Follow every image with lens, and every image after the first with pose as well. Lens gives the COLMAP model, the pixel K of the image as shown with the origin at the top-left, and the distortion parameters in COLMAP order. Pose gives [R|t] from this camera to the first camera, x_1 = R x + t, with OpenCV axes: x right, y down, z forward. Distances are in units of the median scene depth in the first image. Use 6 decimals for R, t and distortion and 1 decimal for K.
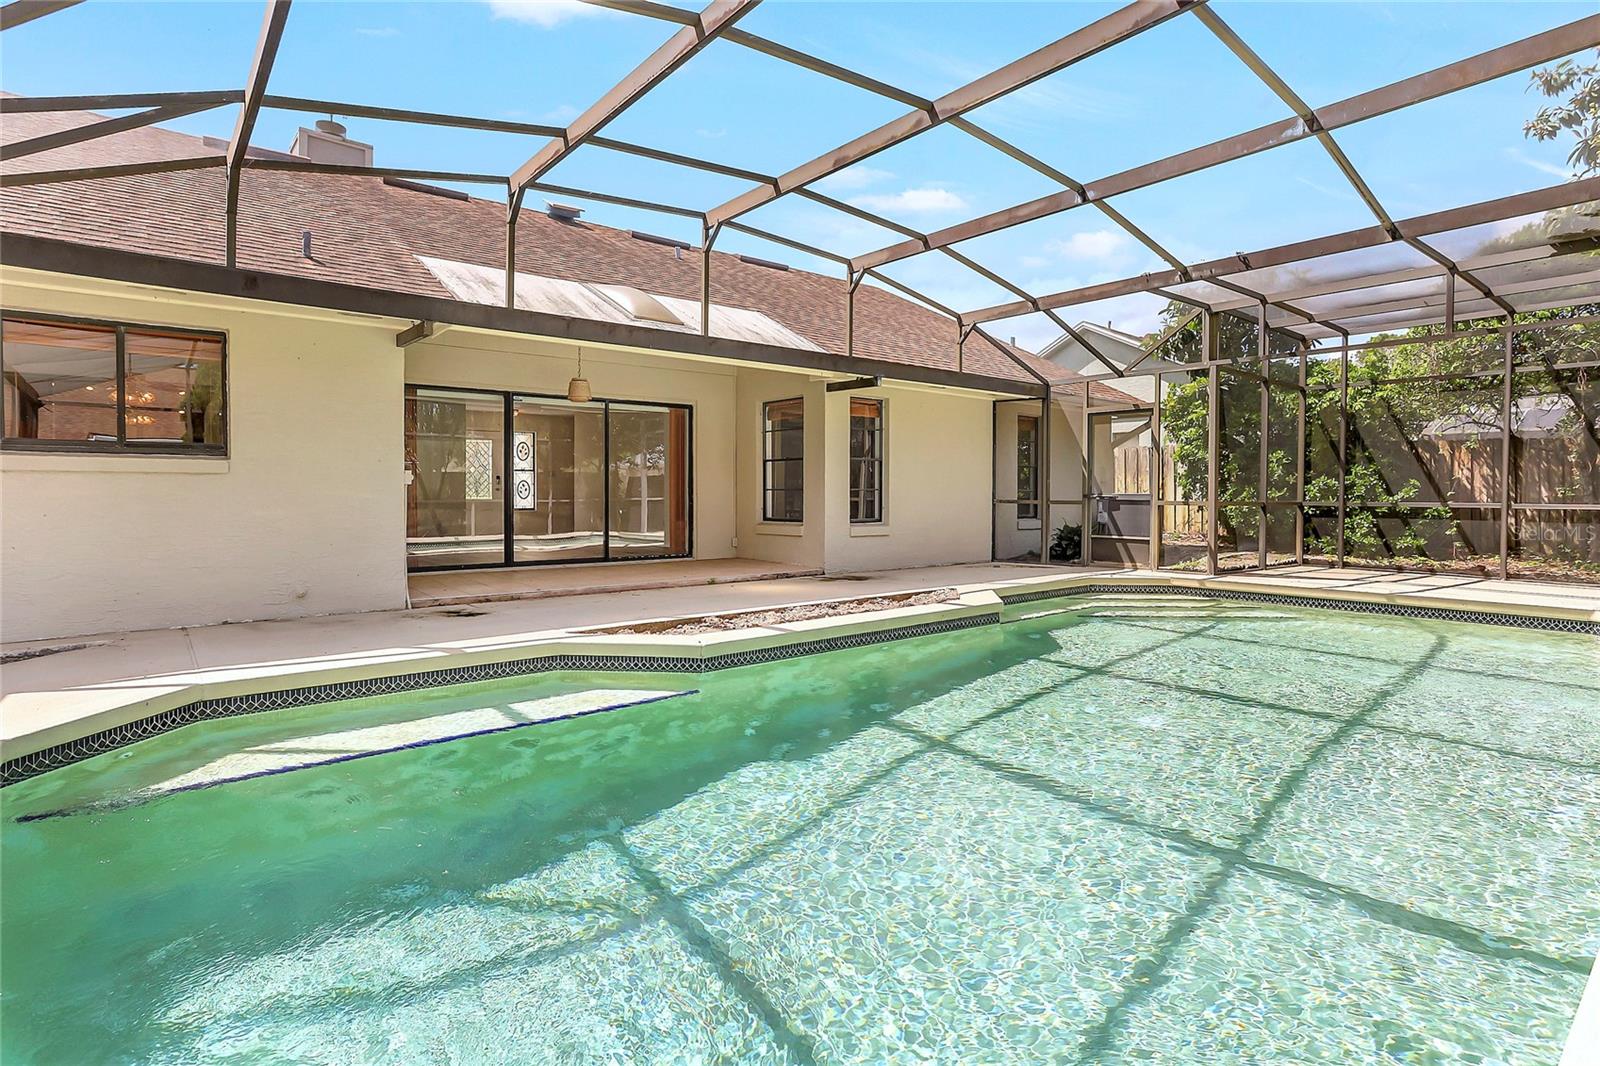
lens RADIAL K [[798.4, 0, 794.1], [0, 798.4, 499.7], [0, 0, 1]] dist [-0.001826, -0.000387]
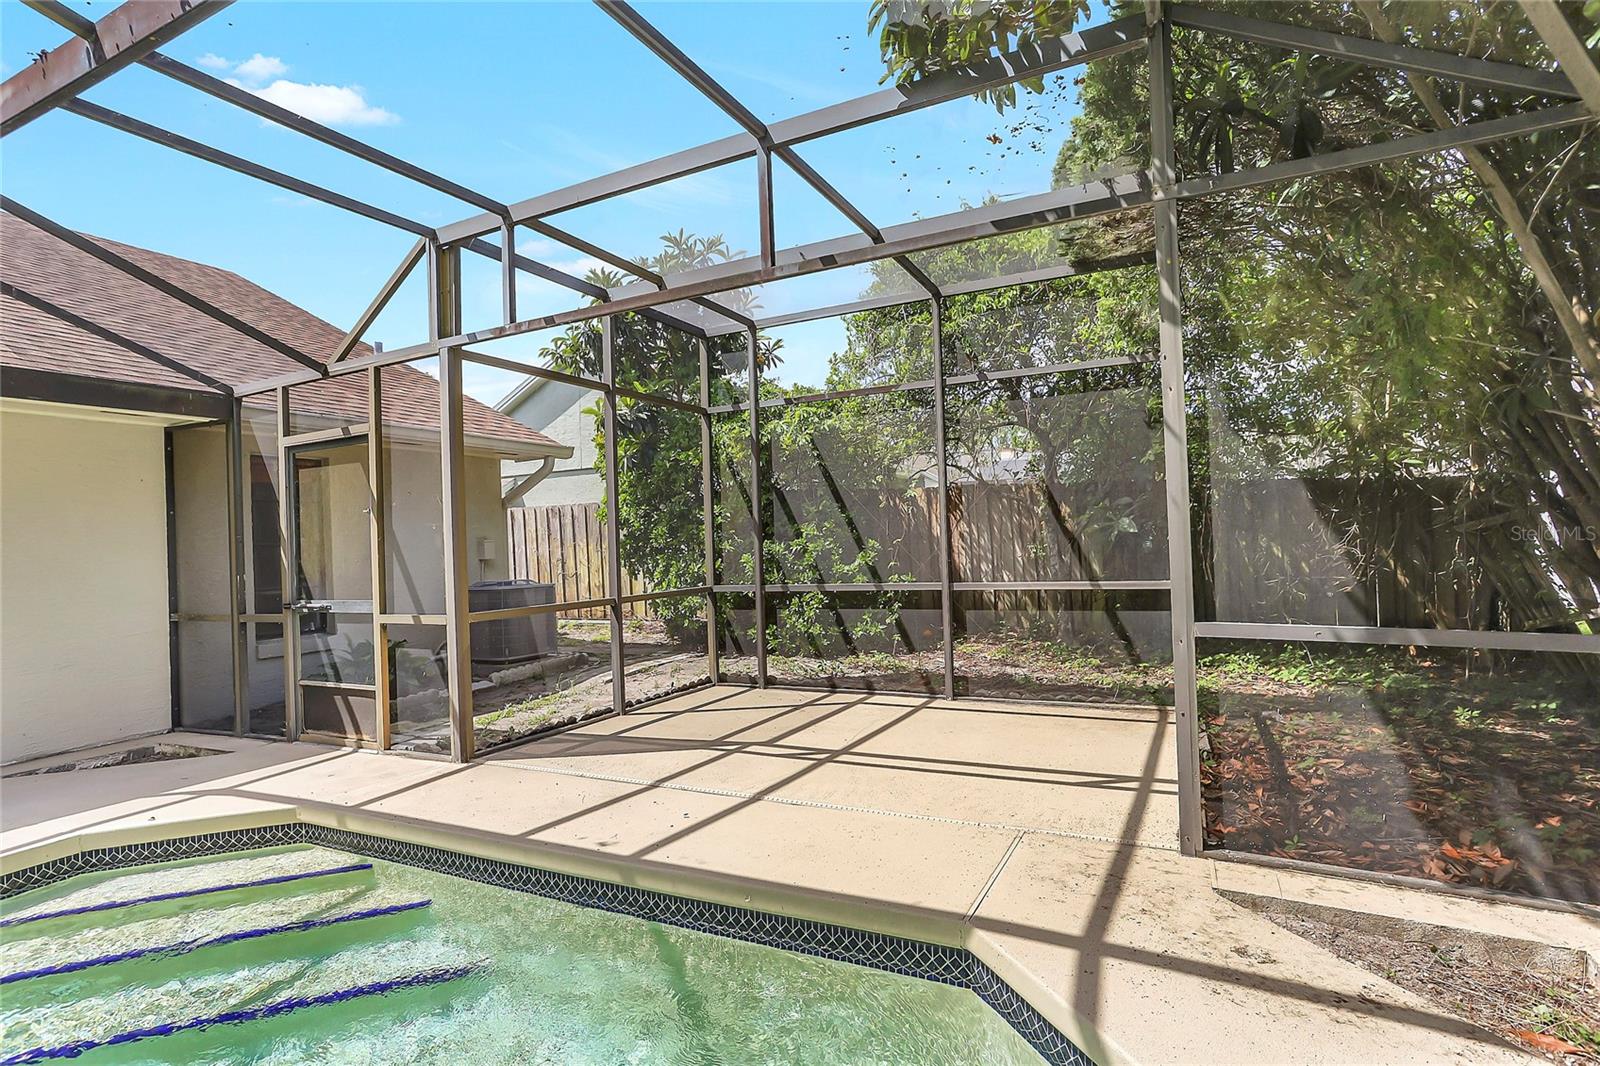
lens RADIAL K [[823.7, 0, 777.0], [0, 823.7, 531.5], [0, 0, 1]] dist [-0.060272, 0.038792]
pose [[0.914908, -0.036340, 0.402024, 0.401841], [0.054109, 0.997992, -0.032927, -0.016582], [-0.400020, 0.051878, 0.915037, 0.351659]]
